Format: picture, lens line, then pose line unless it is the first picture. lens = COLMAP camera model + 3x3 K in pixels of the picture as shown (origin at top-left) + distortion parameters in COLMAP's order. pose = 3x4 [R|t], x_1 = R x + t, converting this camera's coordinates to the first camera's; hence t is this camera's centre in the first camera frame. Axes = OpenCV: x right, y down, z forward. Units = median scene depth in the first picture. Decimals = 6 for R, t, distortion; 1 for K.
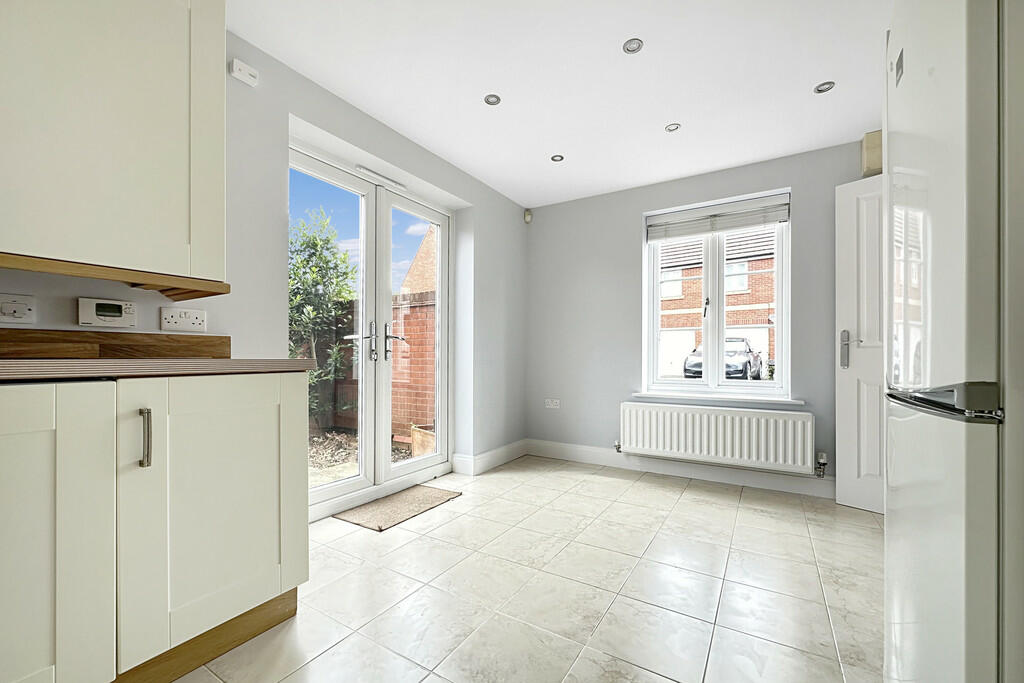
lens RADIAL K [[413.7, 0, 513.9], [0, 413.7, 350.3], [0, 0, 1]] dist [0.001650, 0.000121]
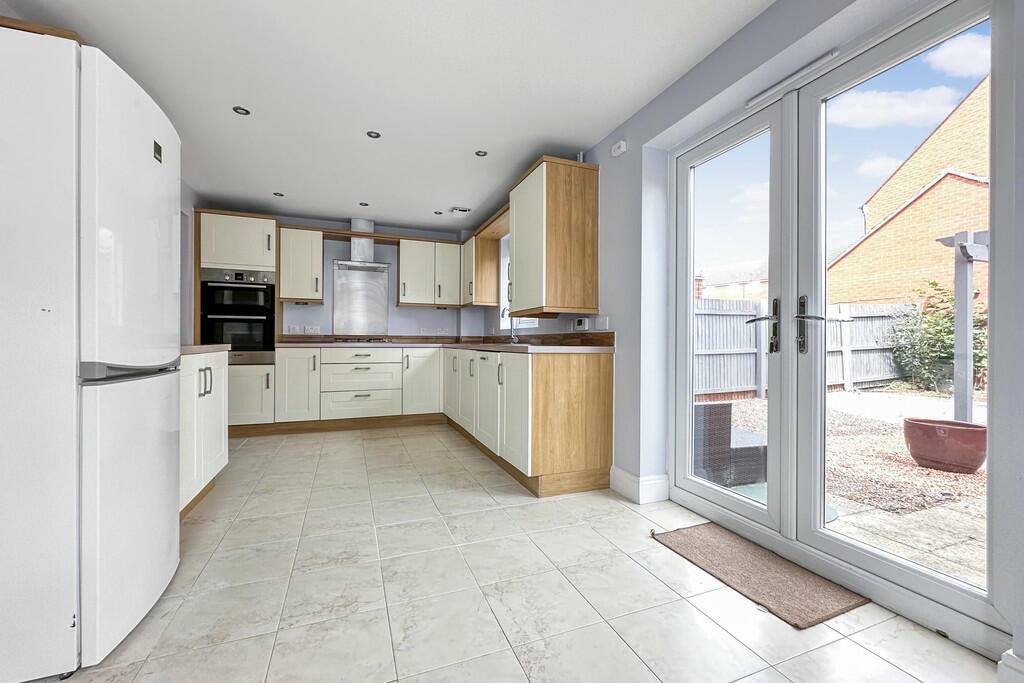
lens RADIAL K [[413.7, 0, 515.7], [0, 413.7, 342.8], [0, 0, 1]] dist [0.001650, 0.000121]
pose [[-0.595409, -0.001548, -0.803421, 0.535626], [0.004664, 0.999975, -0.005383, 0.009086], [0.803409, -0.006952, -0.595387, 1.165912]]
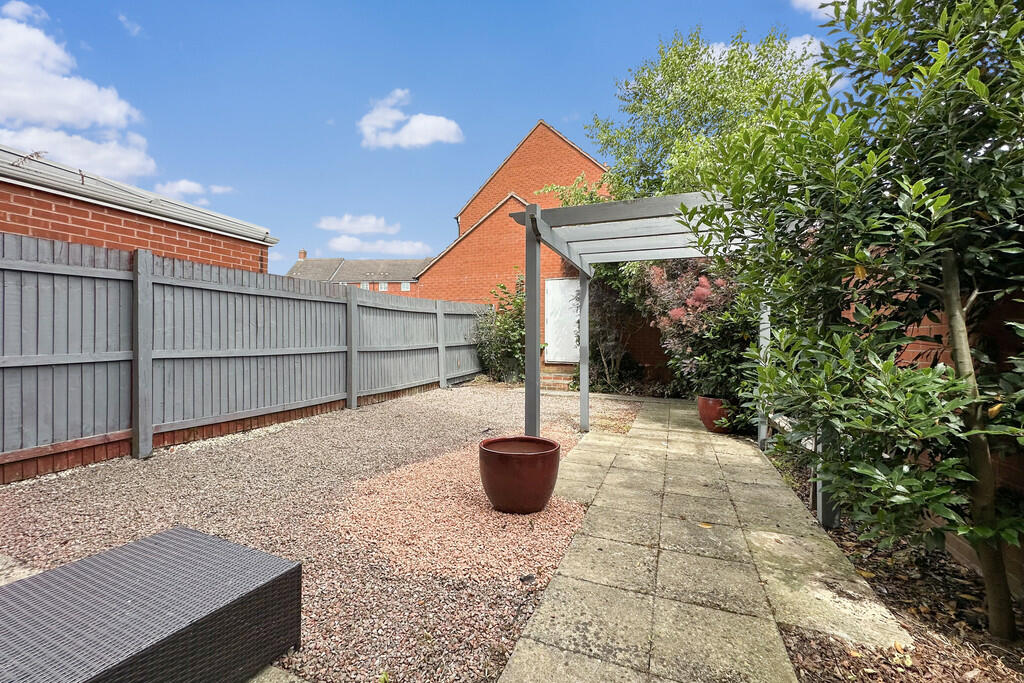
lens RADIAL K [[413.7, 0, 505.7], [0, 413.7, 339.3], [0, 0, 1]] dist [0.001650, 0.000121]
pose [[0.162600, -0.004137, -0.986683, -0.490447], [0.004791, 0.999983, -0.003403, 0.016389], [0.986680, -0.004174, 0.162617, 1.300883]]
